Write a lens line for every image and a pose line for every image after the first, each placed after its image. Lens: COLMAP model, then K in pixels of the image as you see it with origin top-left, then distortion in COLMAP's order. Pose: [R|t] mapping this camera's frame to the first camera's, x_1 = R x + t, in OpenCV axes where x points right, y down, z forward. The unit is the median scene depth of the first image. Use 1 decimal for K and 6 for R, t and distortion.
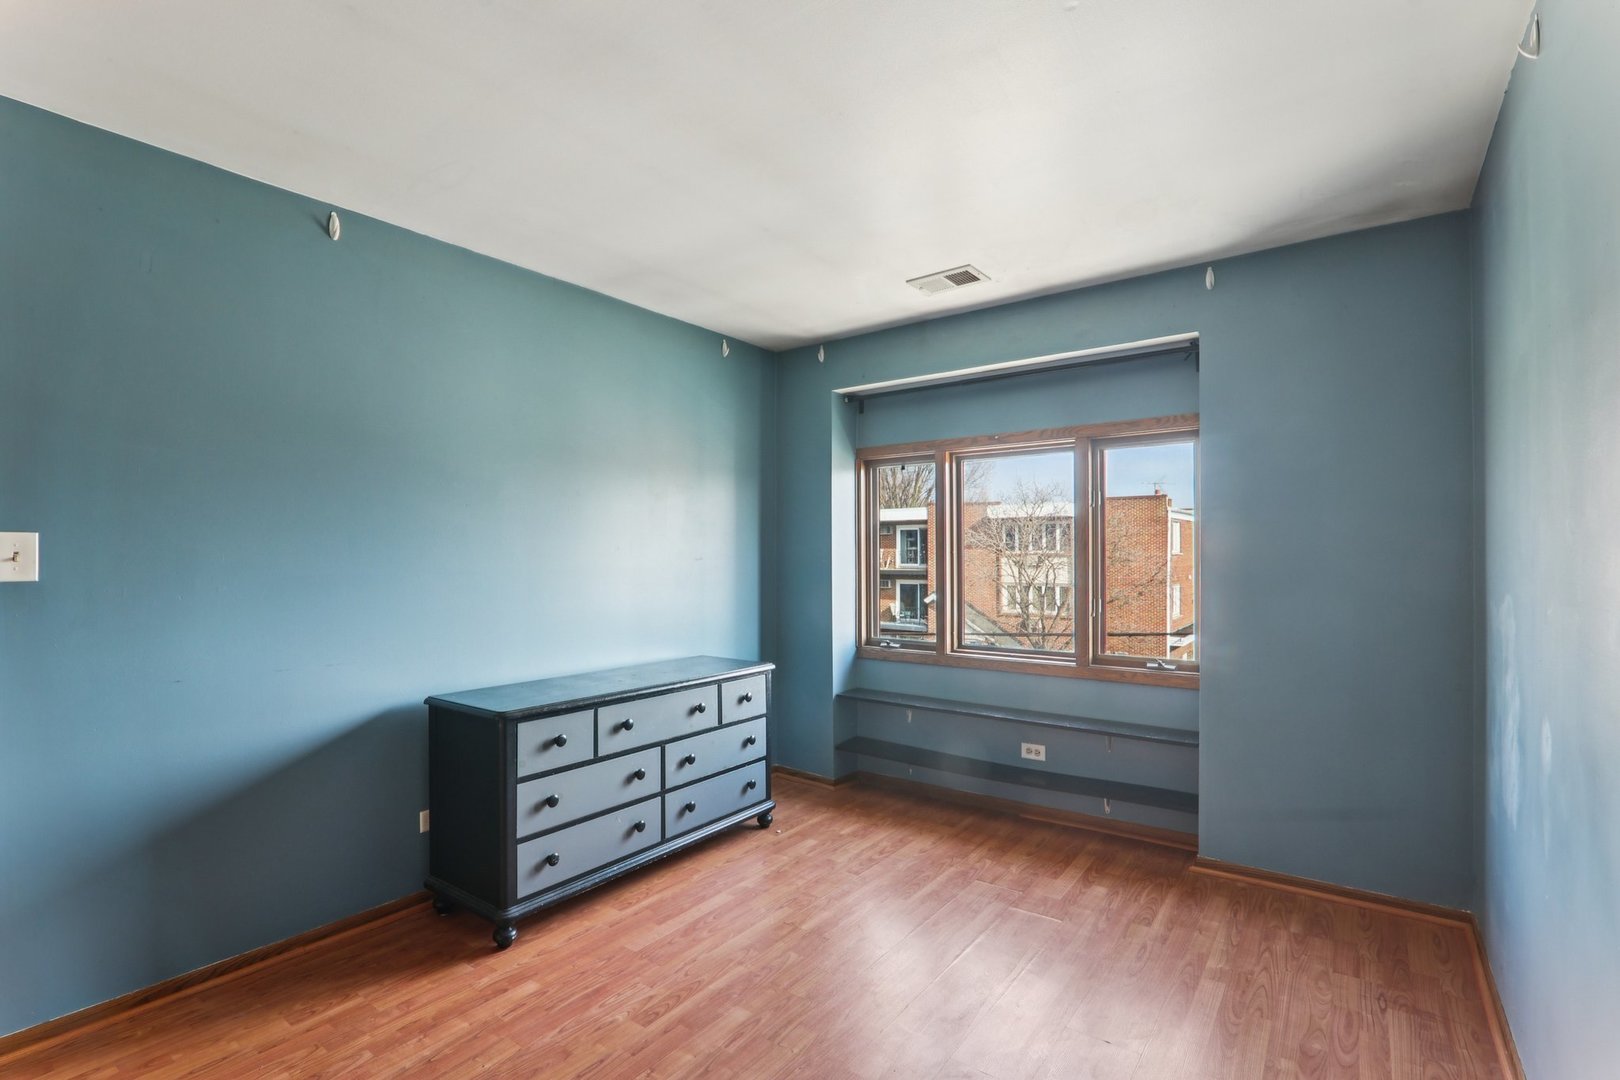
lens RADIAL K [[745.6, 0, 803.4], [0, 745.6, 544.0], [0, 0, 1]] dist [-0.021492, 0.002620]
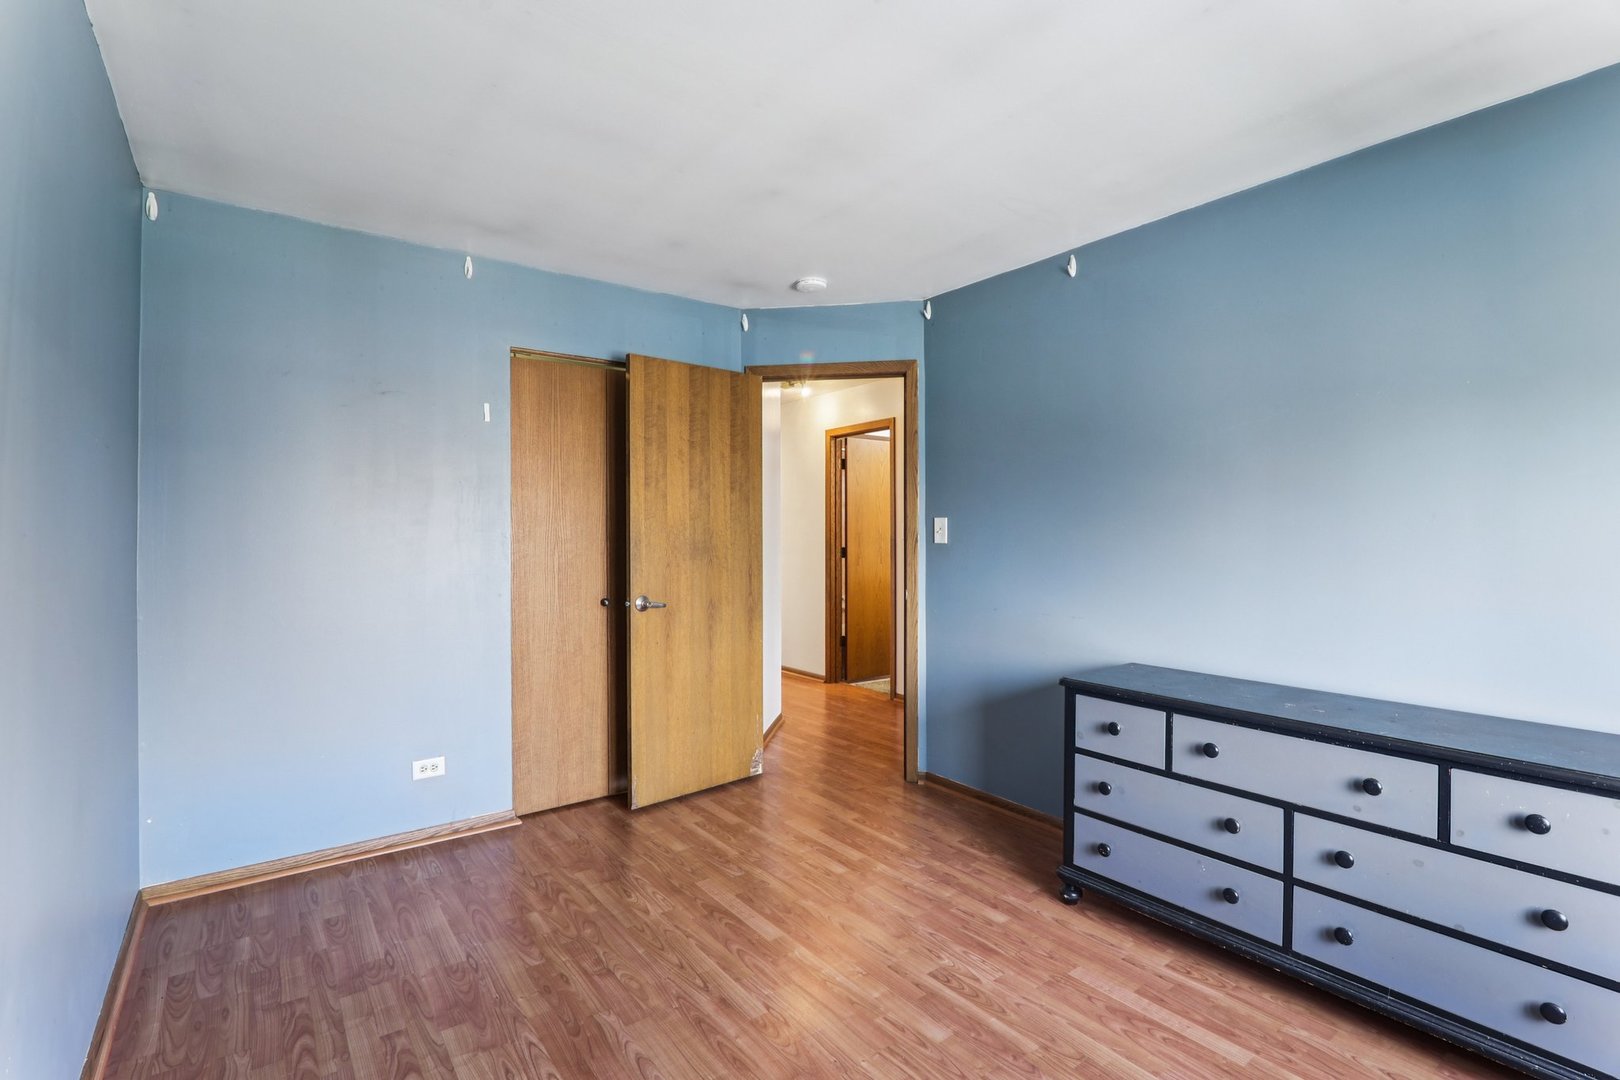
lens RADIAL K [[745.6, 0, 819.8], [0, 745.6, 533.8], [0, 0, 1]] dist [-0.021492, 0.002620]
pose [[-0.276058, 0.001151, -0.961140, 0.695068], [0.015635, 0.999872, -0.003293, 0.017765], [0.961014, -0.015936, -0.276041, 0.943747]]
